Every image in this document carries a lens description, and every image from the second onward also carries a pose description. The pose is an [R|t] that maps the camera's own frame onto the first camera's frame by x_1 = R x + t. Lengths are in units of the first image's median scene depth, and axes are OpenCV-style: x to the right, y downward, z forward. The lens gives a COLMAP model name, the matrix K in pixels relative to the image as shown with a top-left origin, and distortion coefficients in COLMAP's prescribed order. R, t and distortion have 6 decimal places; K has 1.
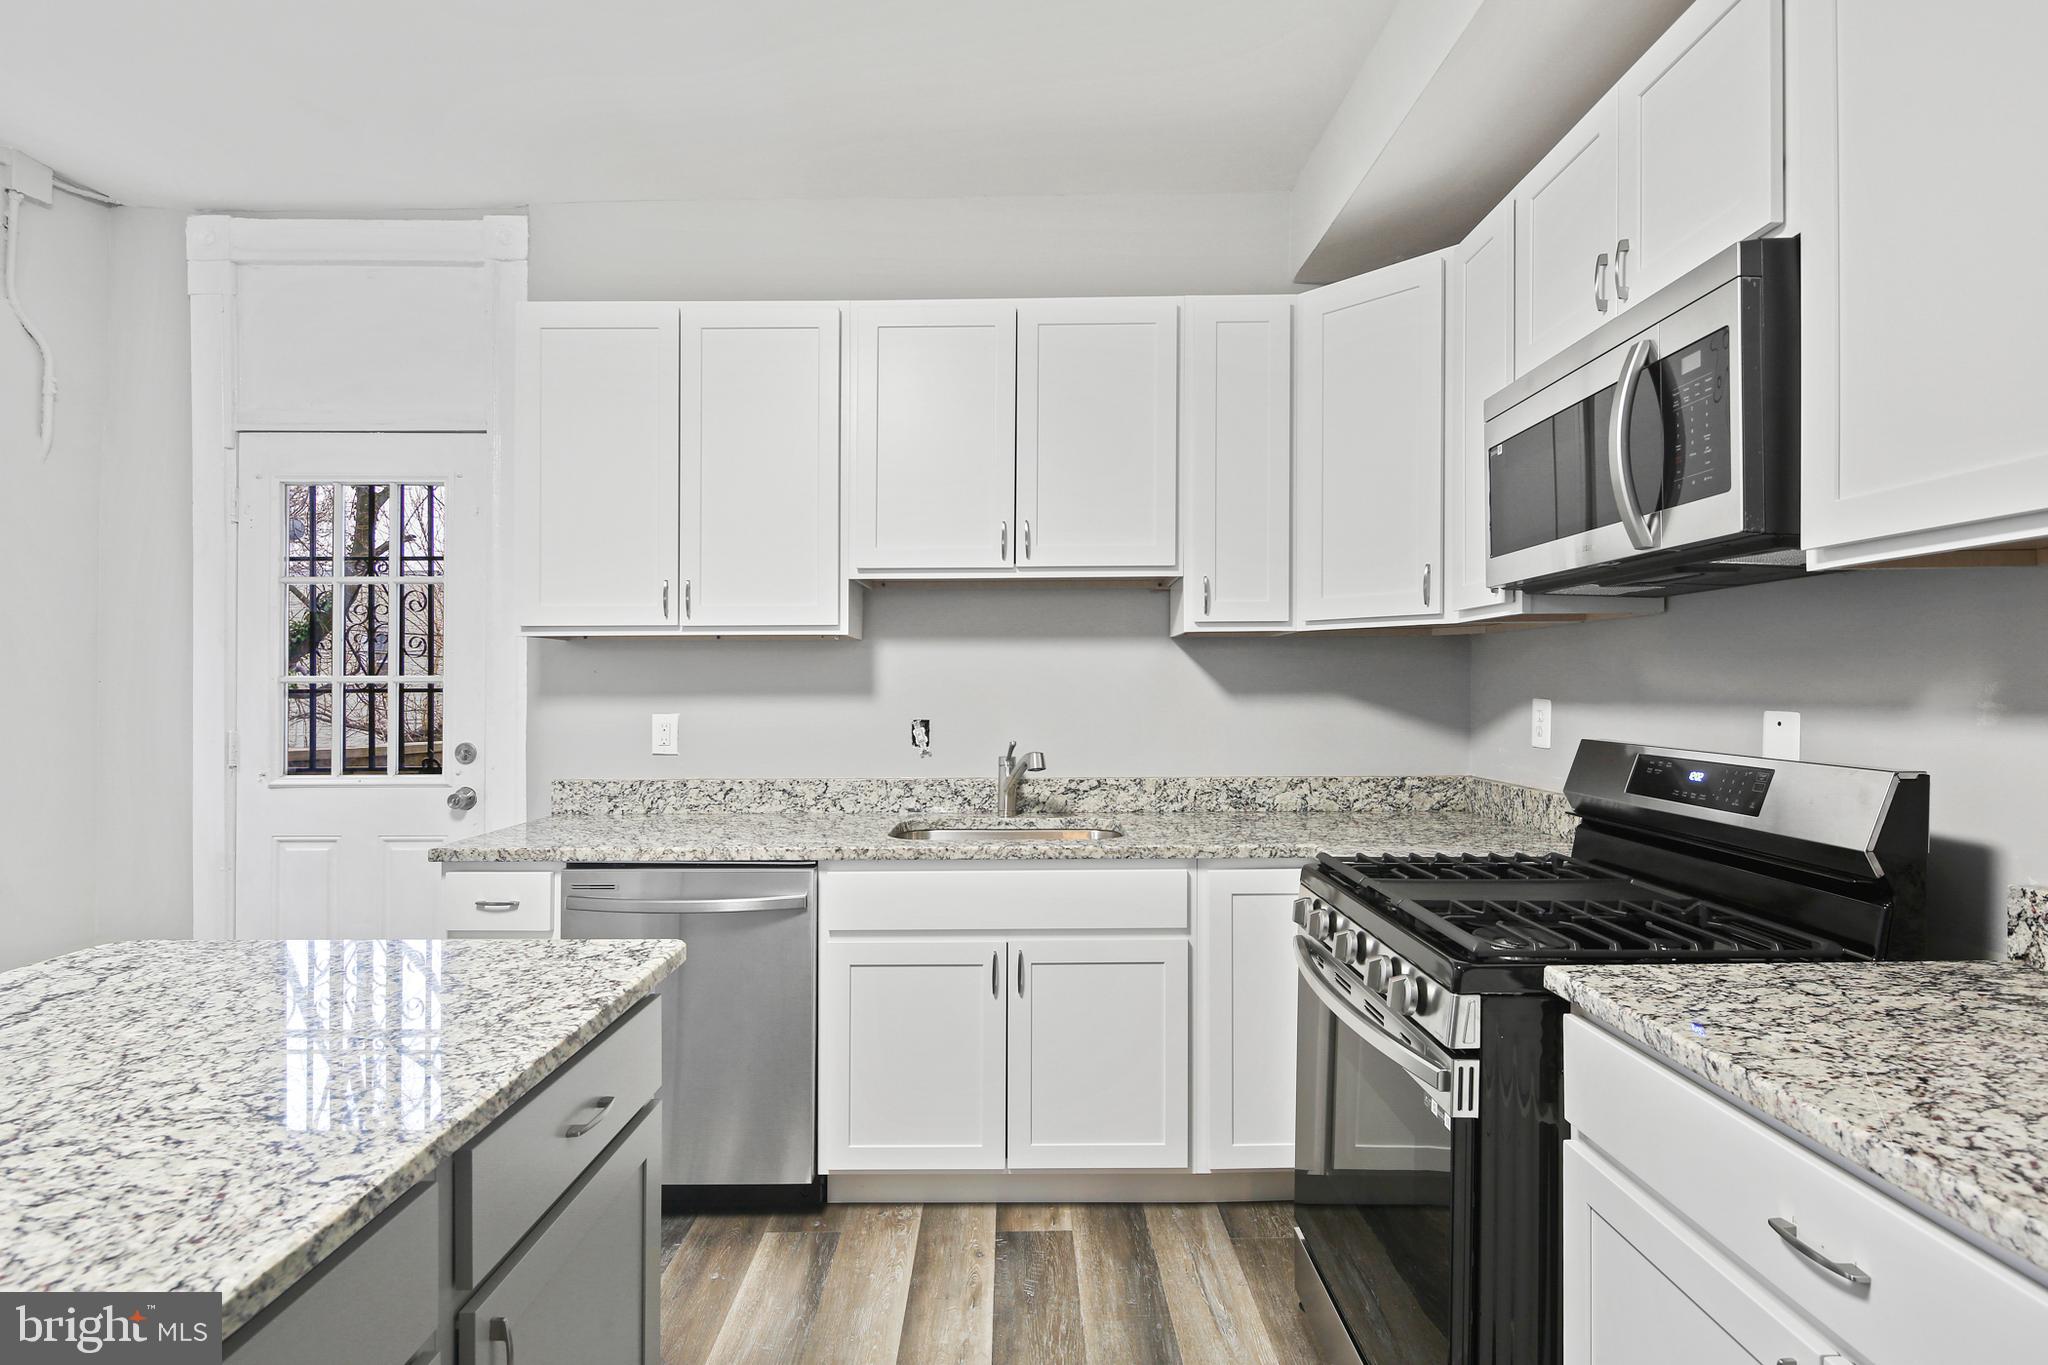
lens RADIAL K [[995.2, 0, 1025.8], [0, 995.2, 686.5], [0, 0, 1]] dist [-0.000216, -0.002520]
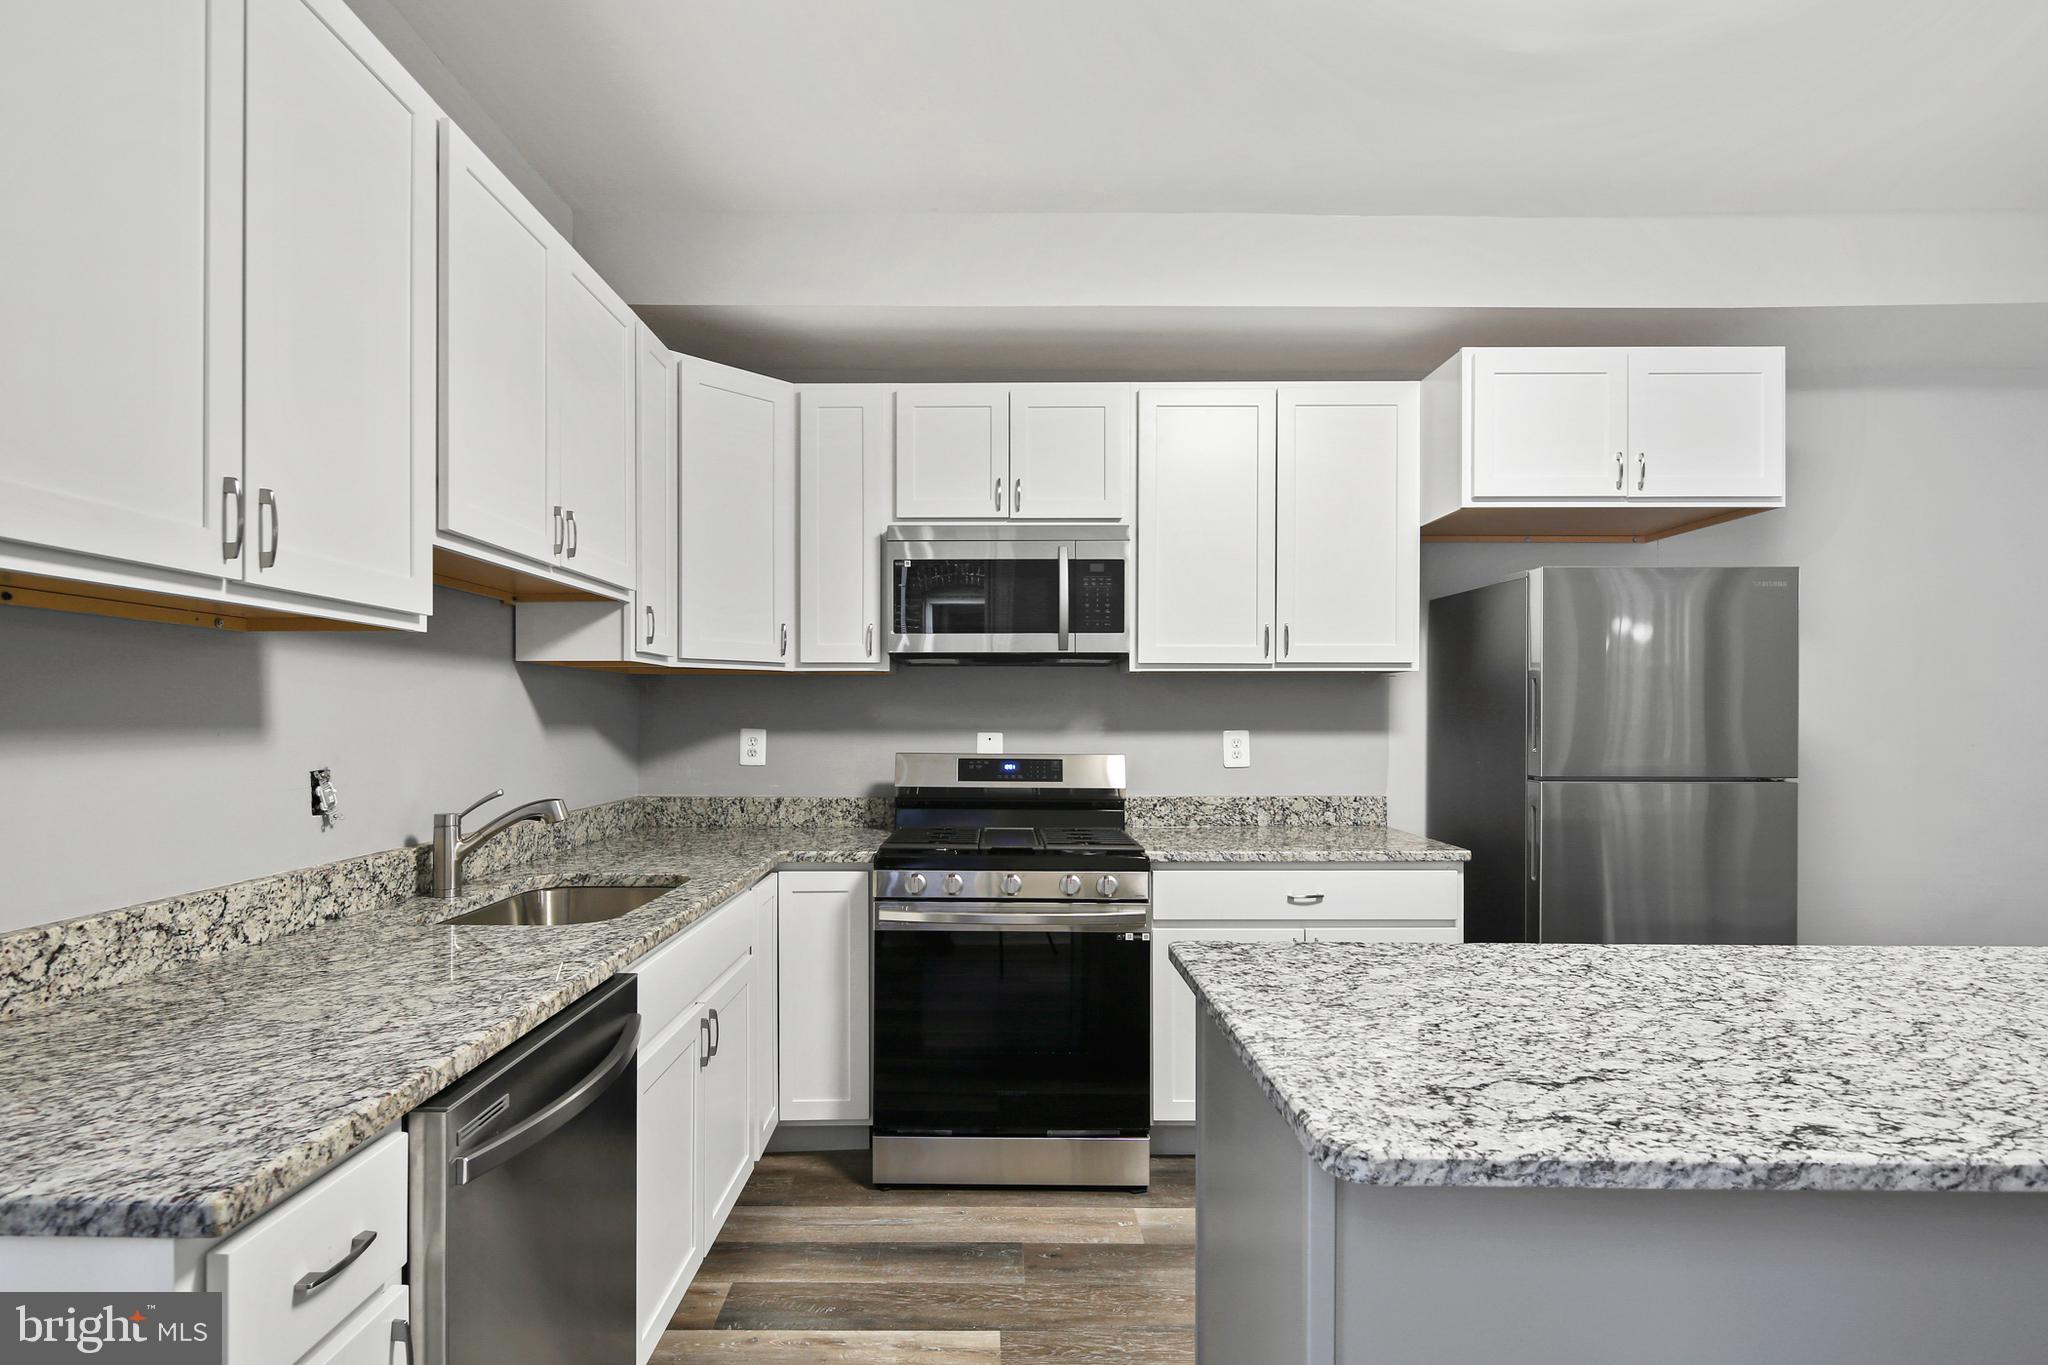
lens RADIAL K [[1028.7, 0, 982.1], [0, 1028.7, 694.0], [0, 0, 1]] dist [0.001189, -0.000743]
pose [[0.017141, 0.027405, 0.999477, -0.819277], [-0.001198, 0.999624, -0.027389, 0.003638], [-0.999852, -0.000728, 0.017167, 0.643263]]
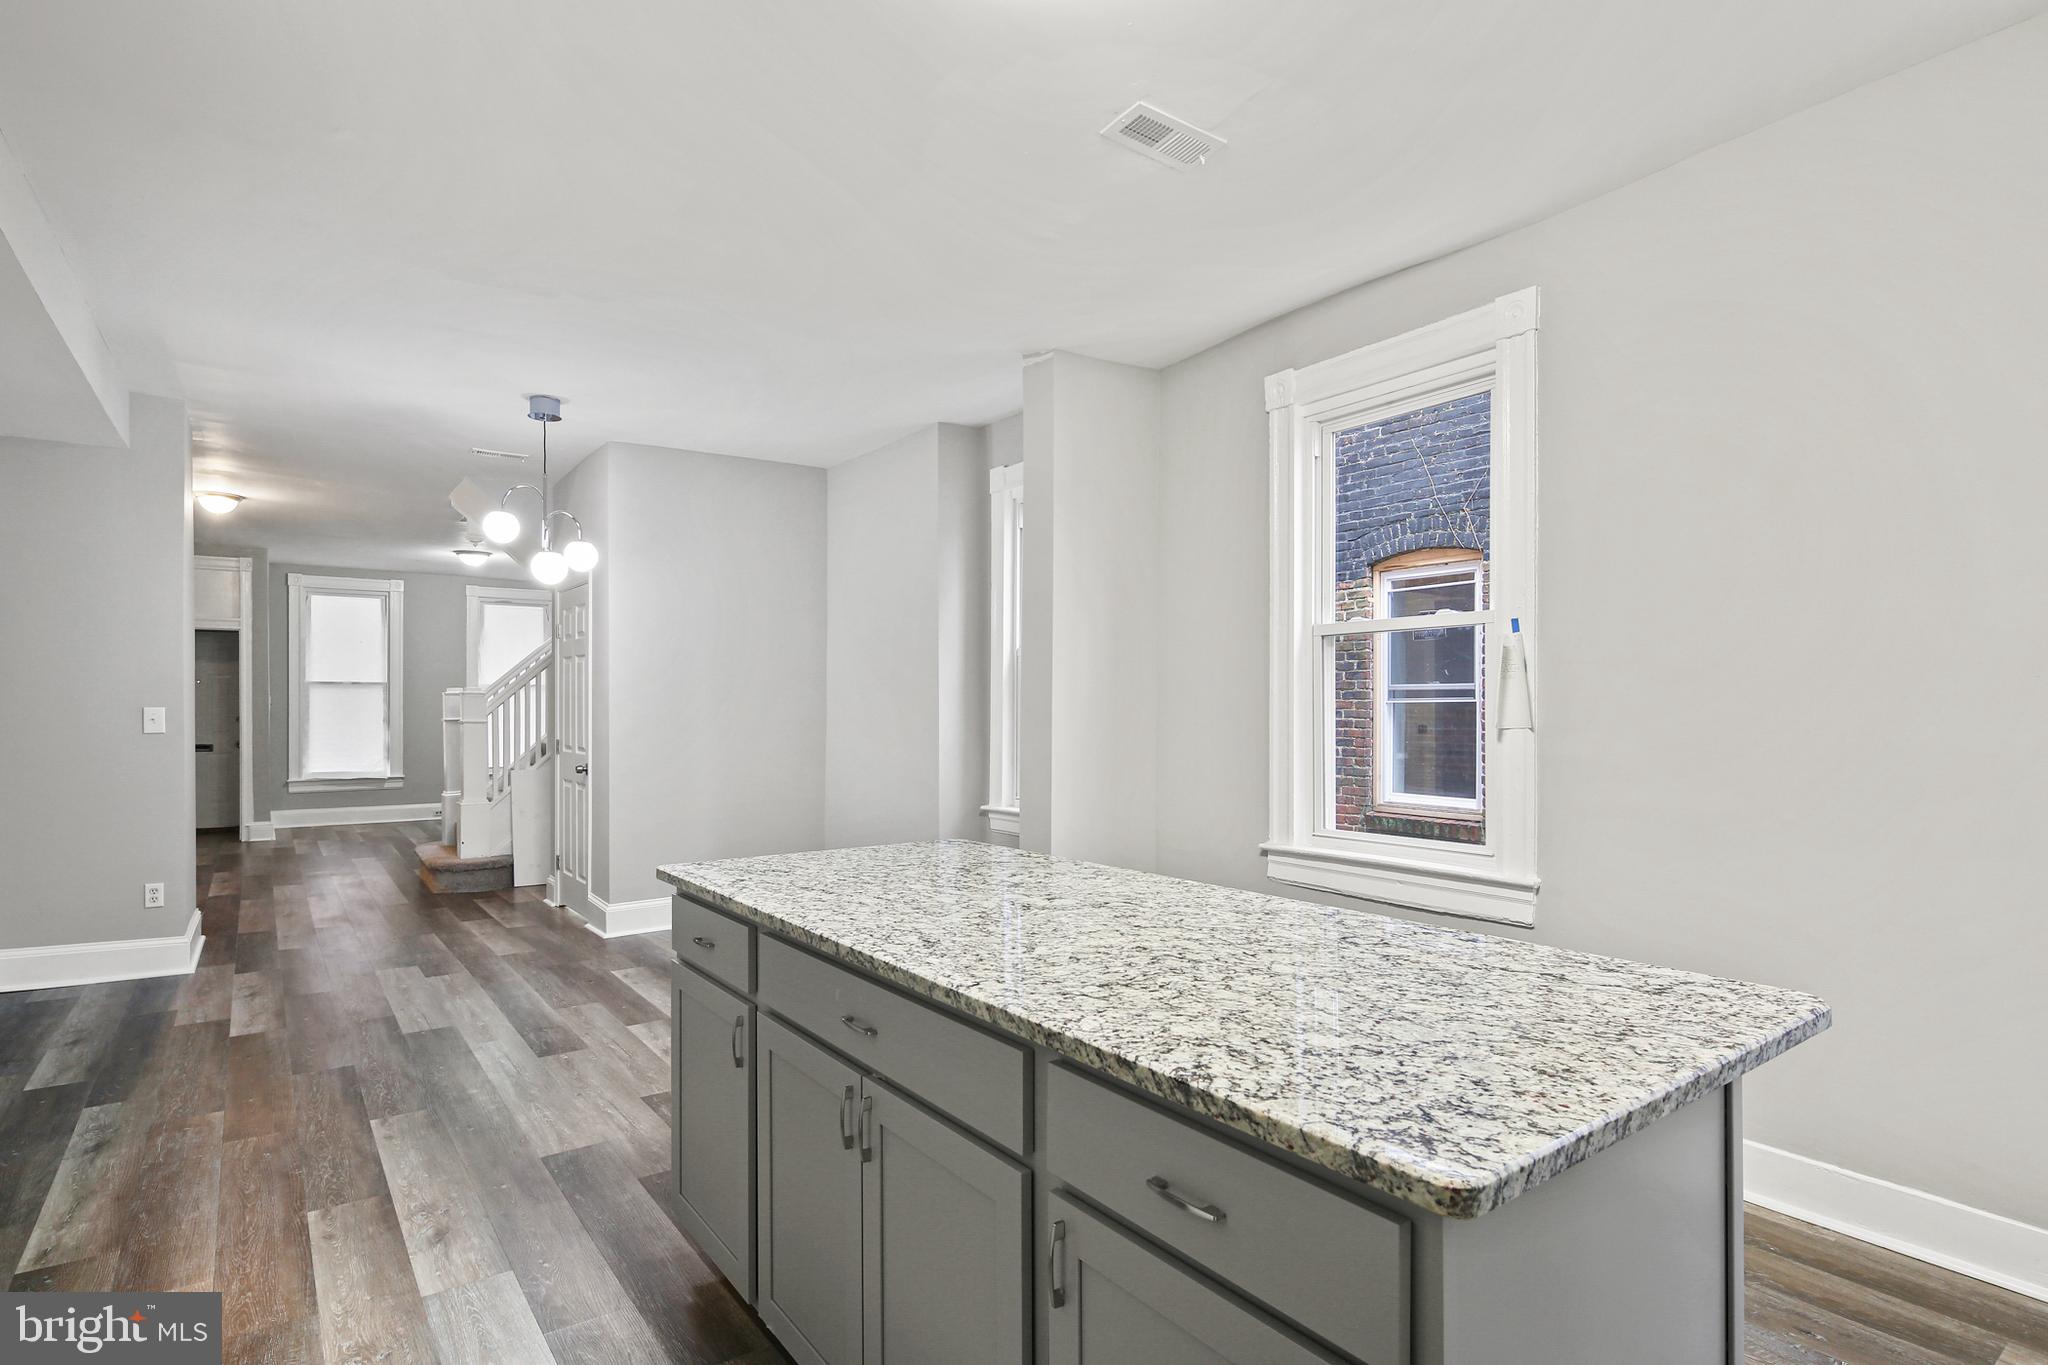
lens RADIAL K [[1035.5, 0, 1024.0], [0, 1035.5, 682.5], [0, 0, 1]] dist [-0.000847, -0.000706]
pose [[-0.807602, -0.008395, -0.589667, 0.089223], [0.003637, 0.999809, -0.019216, 0.000200], [0.589716, -0.017664, -0.807418, 0.704290]]
